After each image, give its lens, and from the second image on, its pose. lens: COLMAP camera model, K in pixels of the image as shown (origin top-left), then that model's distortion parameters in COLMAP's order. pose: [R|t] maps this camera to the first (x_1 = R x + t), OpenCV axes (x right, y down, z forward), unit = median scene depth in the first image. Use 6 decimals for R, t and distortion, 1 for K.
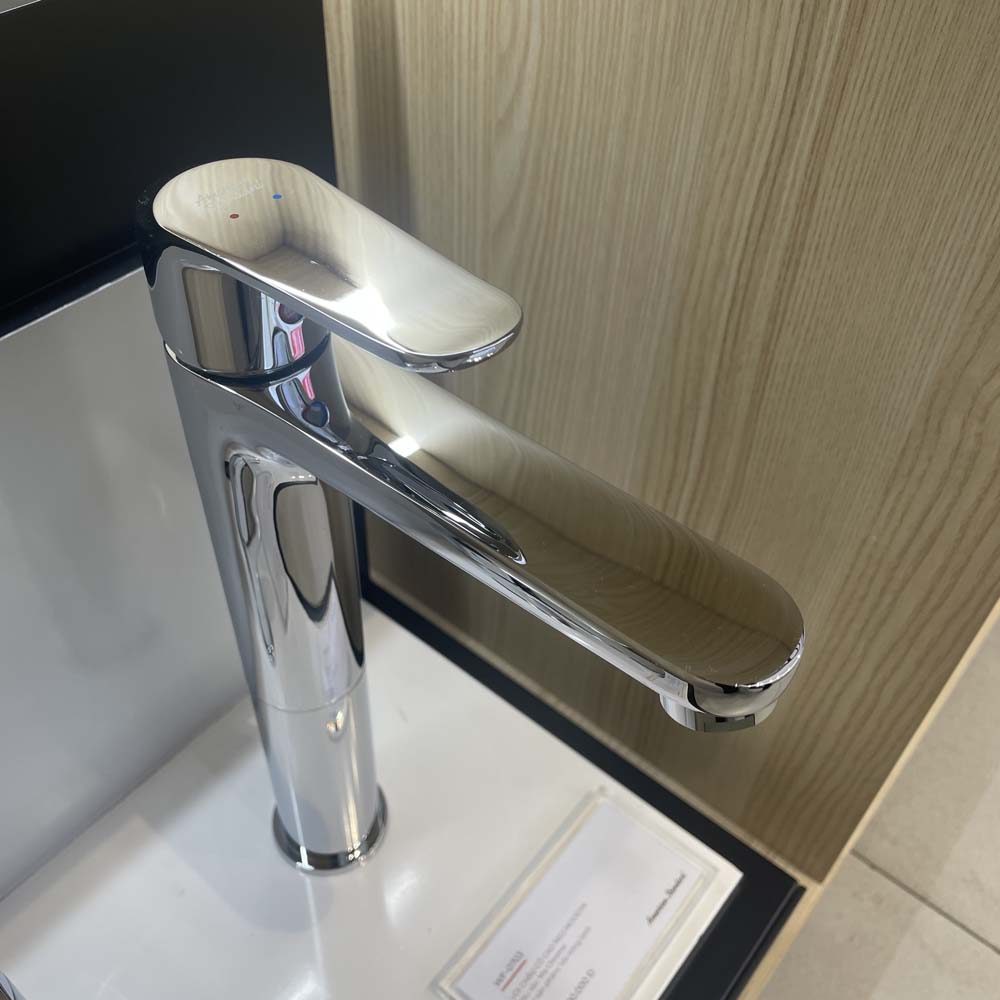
lens RADIAL K [[1081.7, 0, 497.4], [0, 1081.7, 504.4], [0, 0, 1]] dist [-0.067089, 0.000000]
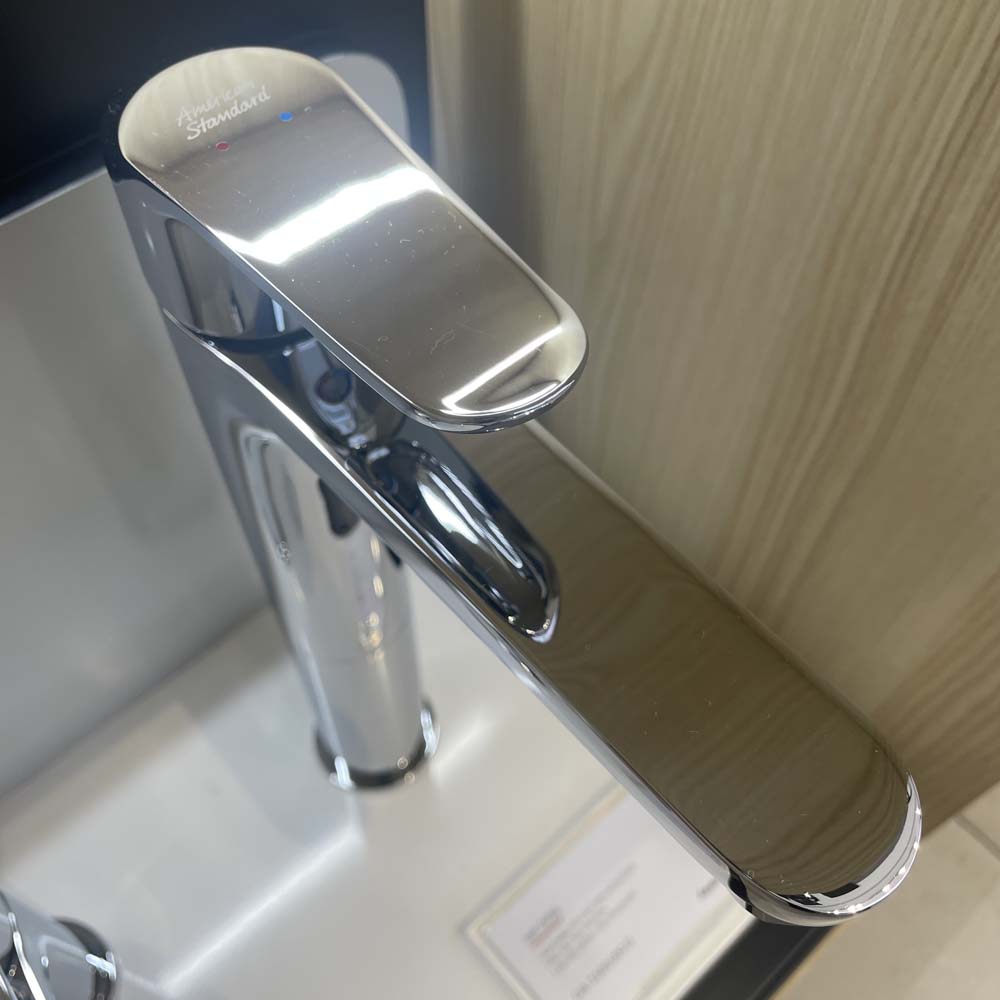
lens RADIAL K [[1081.7, 0, 488.4], [0, 1081.7, 513.5], [0, 0, 1]] dist [-0.067089, 0.000000]
pose [[0.986228, 0.117344, -0.116550, 0.035332], [-0.088302, 0.969447, 0.228855, -0.142889], [0.139844, -0.215411, 0.966458, 0.179403]]
